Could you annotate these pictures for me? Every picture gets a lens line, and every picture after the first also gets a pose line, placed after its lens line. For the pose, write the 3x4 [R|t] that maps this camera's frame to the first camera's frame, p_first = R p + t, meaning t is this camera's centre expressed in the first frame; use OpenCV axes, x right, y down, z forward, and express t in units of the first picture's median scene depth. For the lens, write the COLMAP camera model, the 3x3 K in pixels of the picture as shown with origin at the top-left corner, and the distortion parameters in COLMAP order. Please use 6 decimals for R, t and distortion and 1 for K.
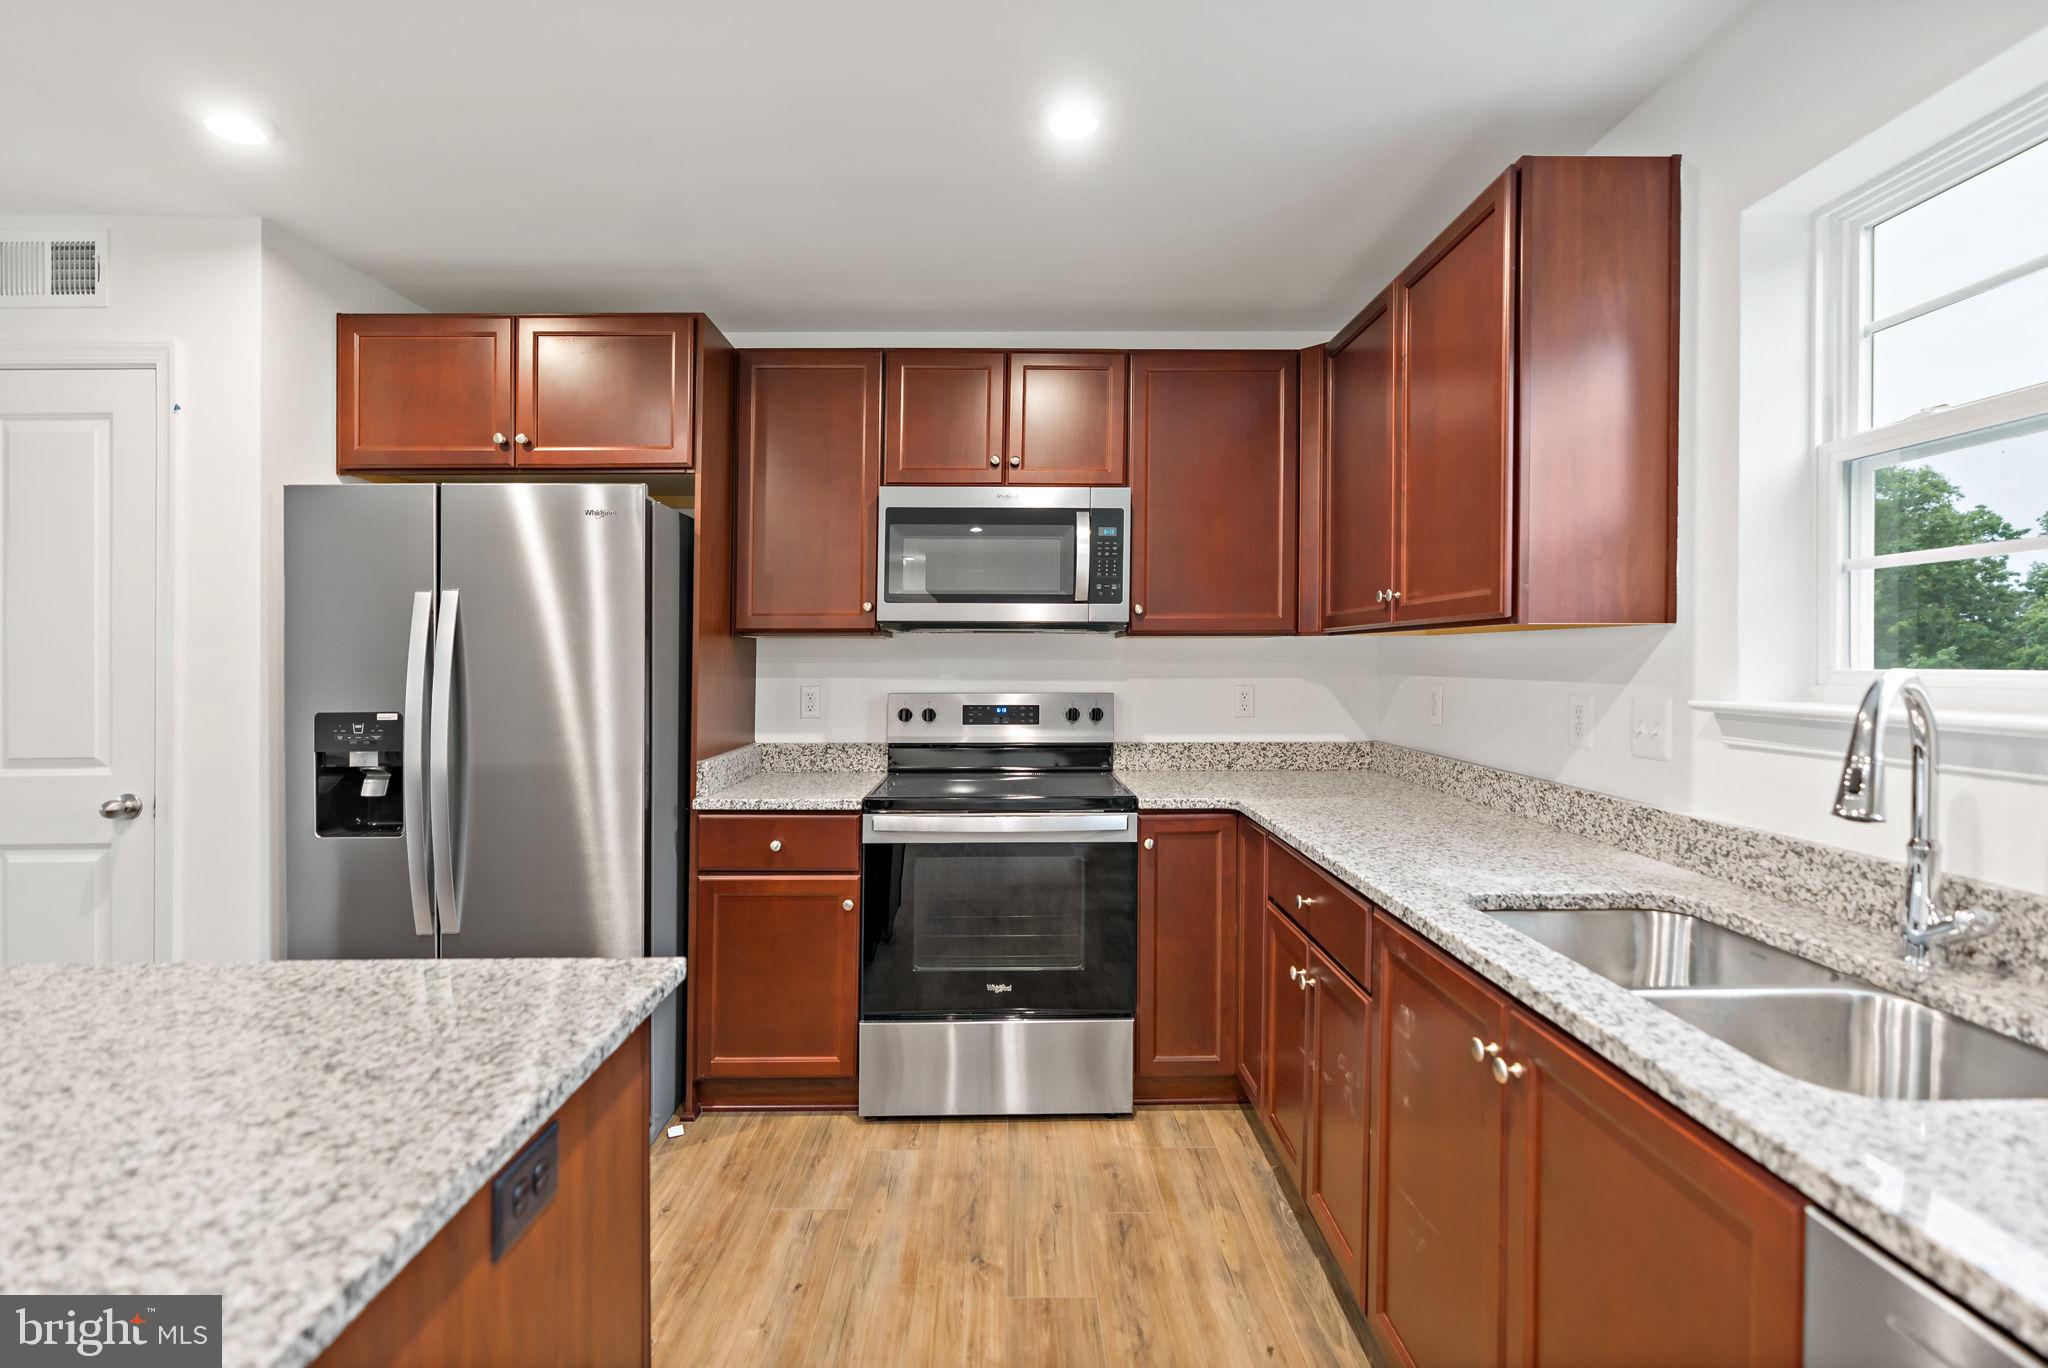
lens RADIAL K [[936.9, 0, 1016.3], [0, 936.9, 669.4], [0, 0, 1]] dist [-0.010475, 0.002307]
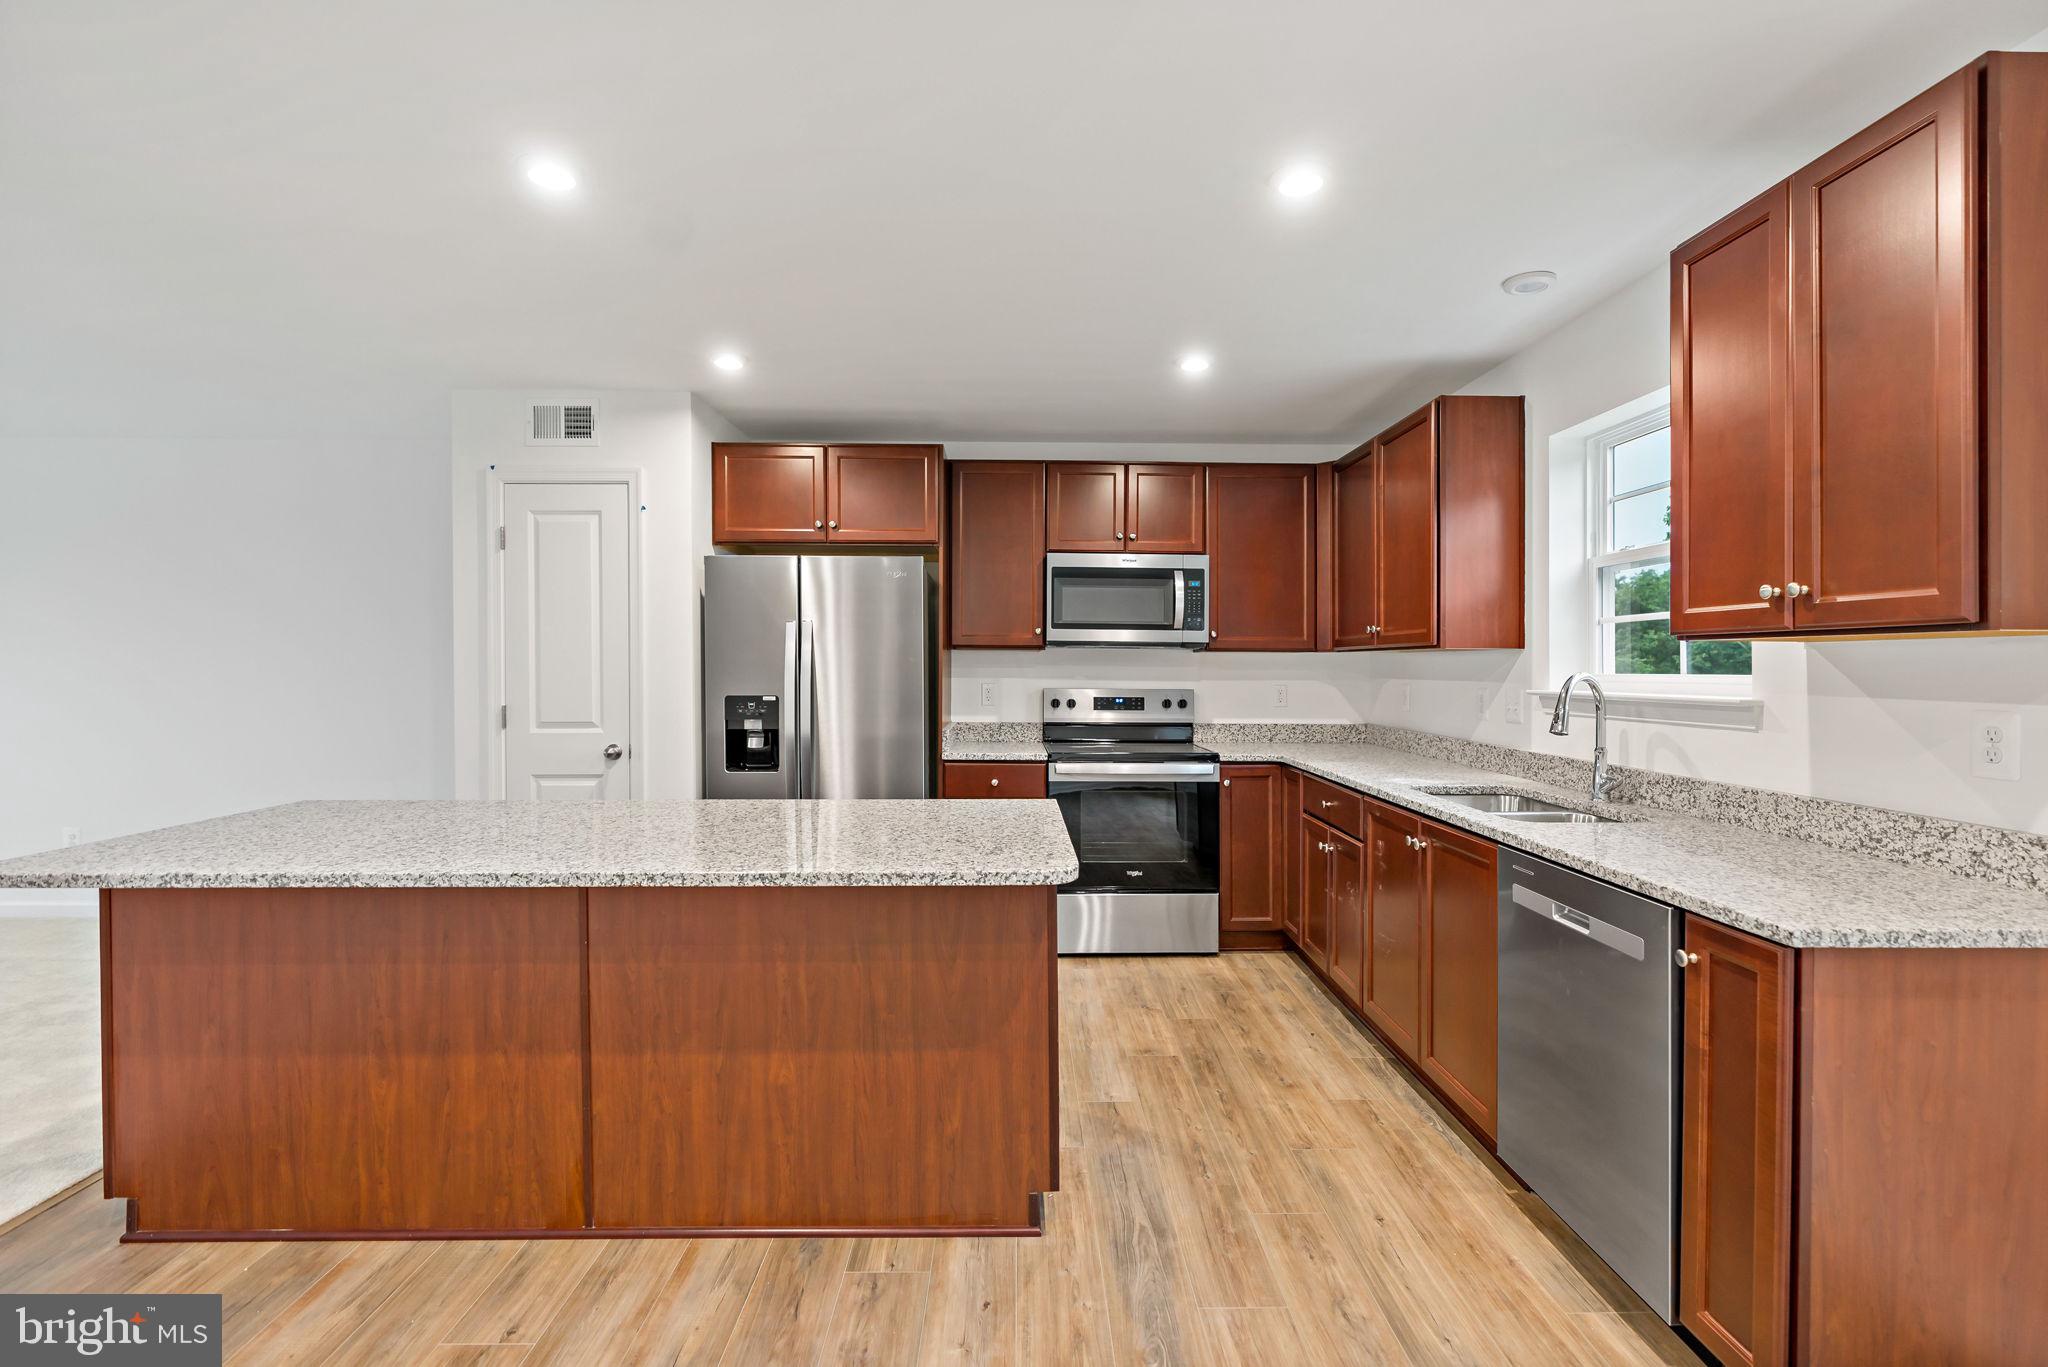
lens RADIAL K [[936.9, 0, 1039.0], [0, 936.9, 631.9], [0, 0, 1]] dist [-0.010475, 0.002307]
pose [[0.999794, 0.009031, 0.018172, -0.226994], [-0.008131, 0.998767, -0.048972, 0.011564], [-0.018592, 0.048814, 0.998635, -0.649601]]
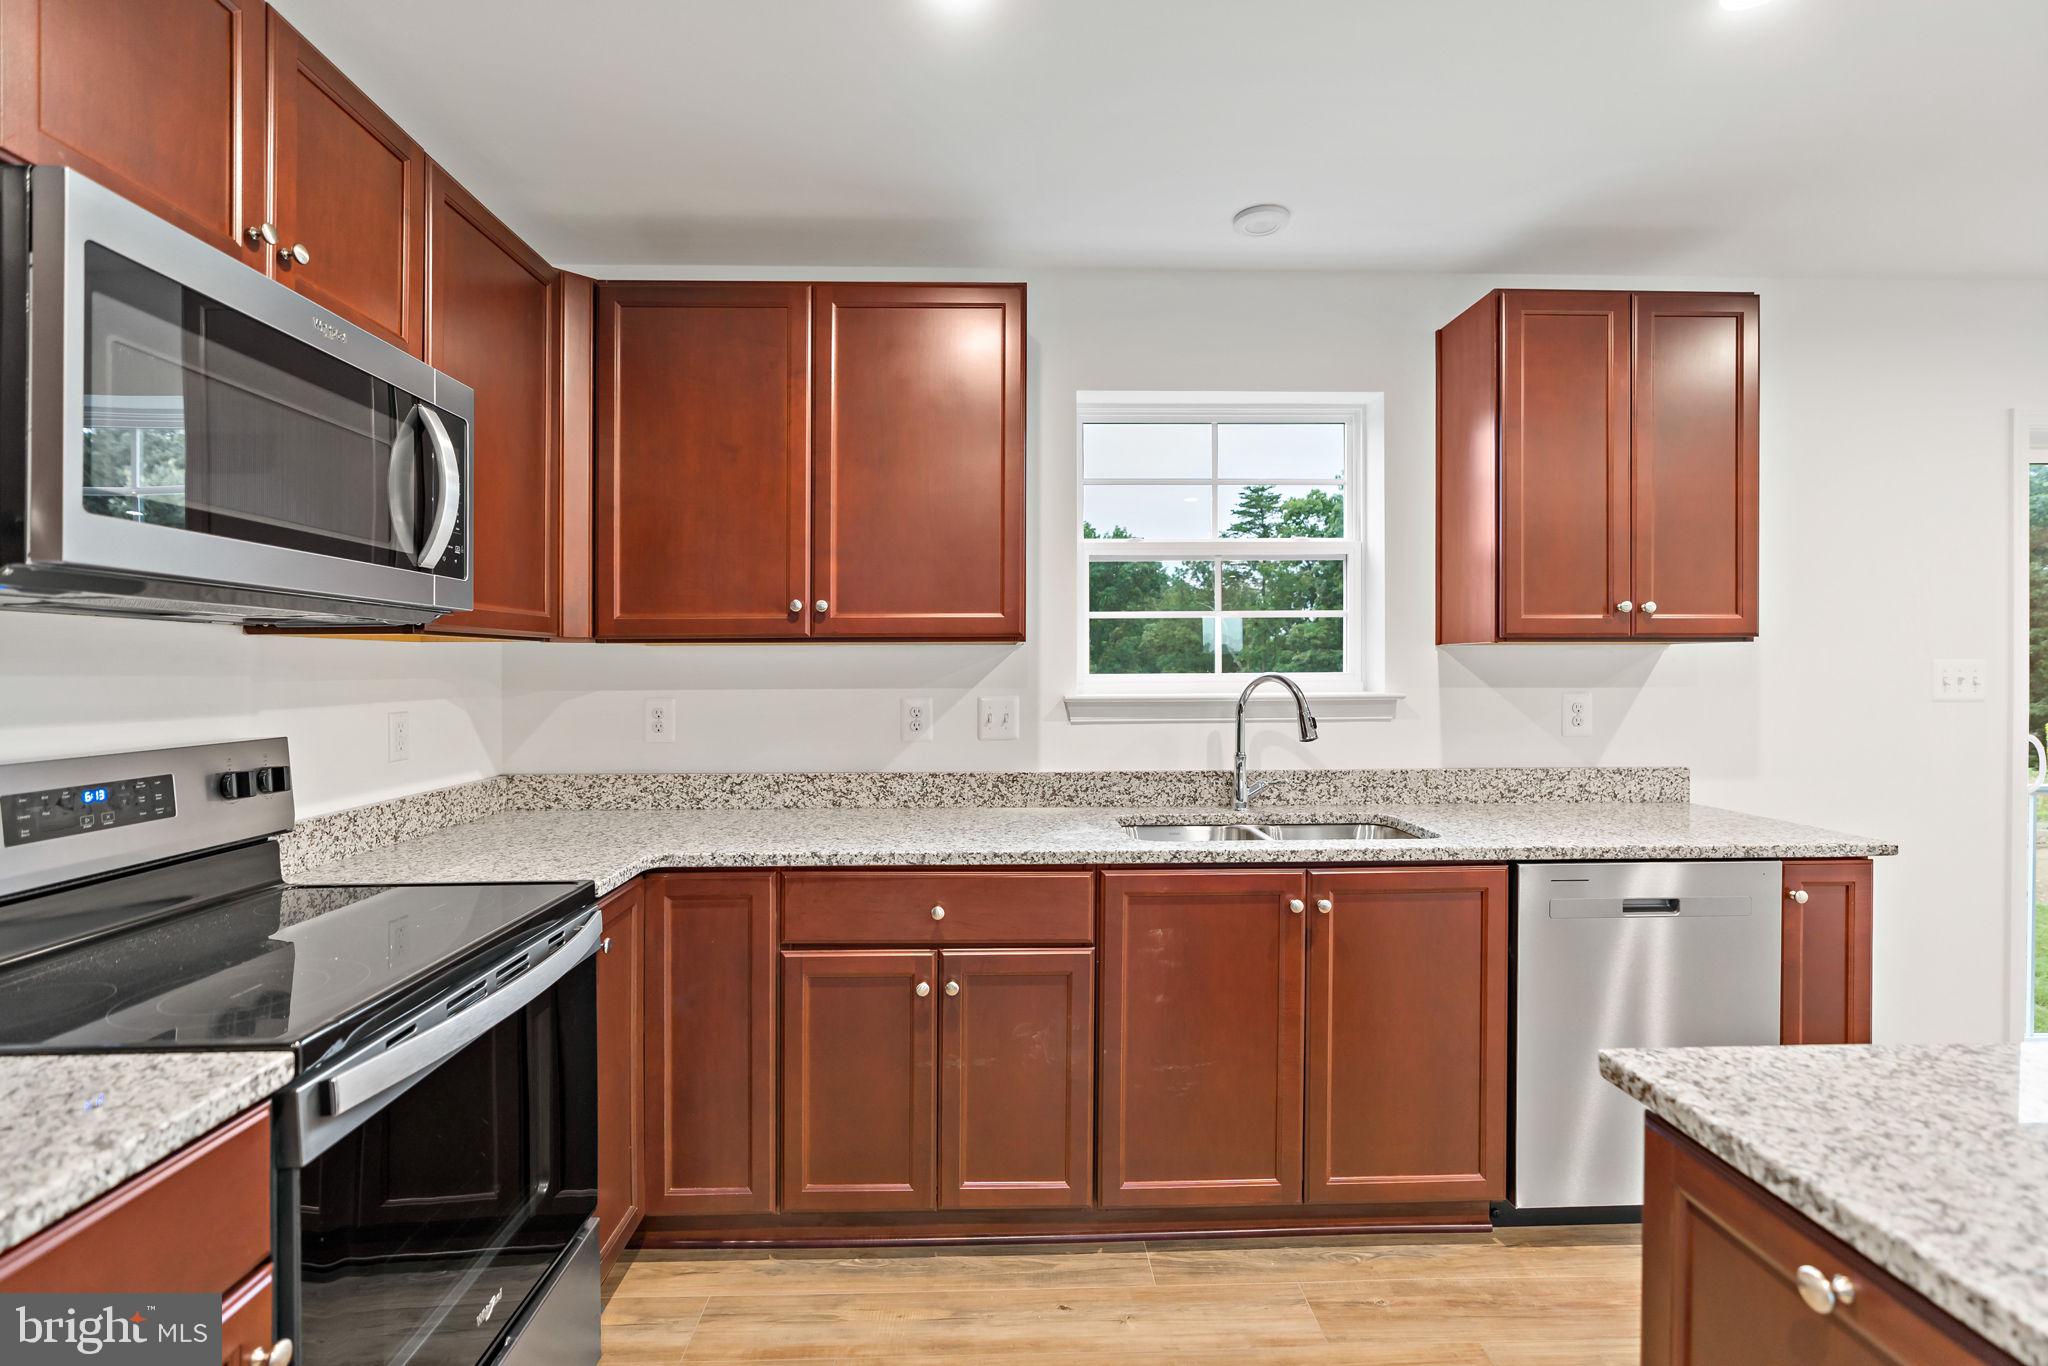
lens RADIAL K [[936.9, 0, 1017.1], [0, 936.9, 651.0], [0, 0, 1]] dist [-0.010475, 0.002307]
pose [[-0.019220, 0.020316, 0.999609, -0.592573], [0.017043, 0.999655, -0.019989, -0.008194], [-0.999670, 0.016652, -0.019560, 0.785963]]
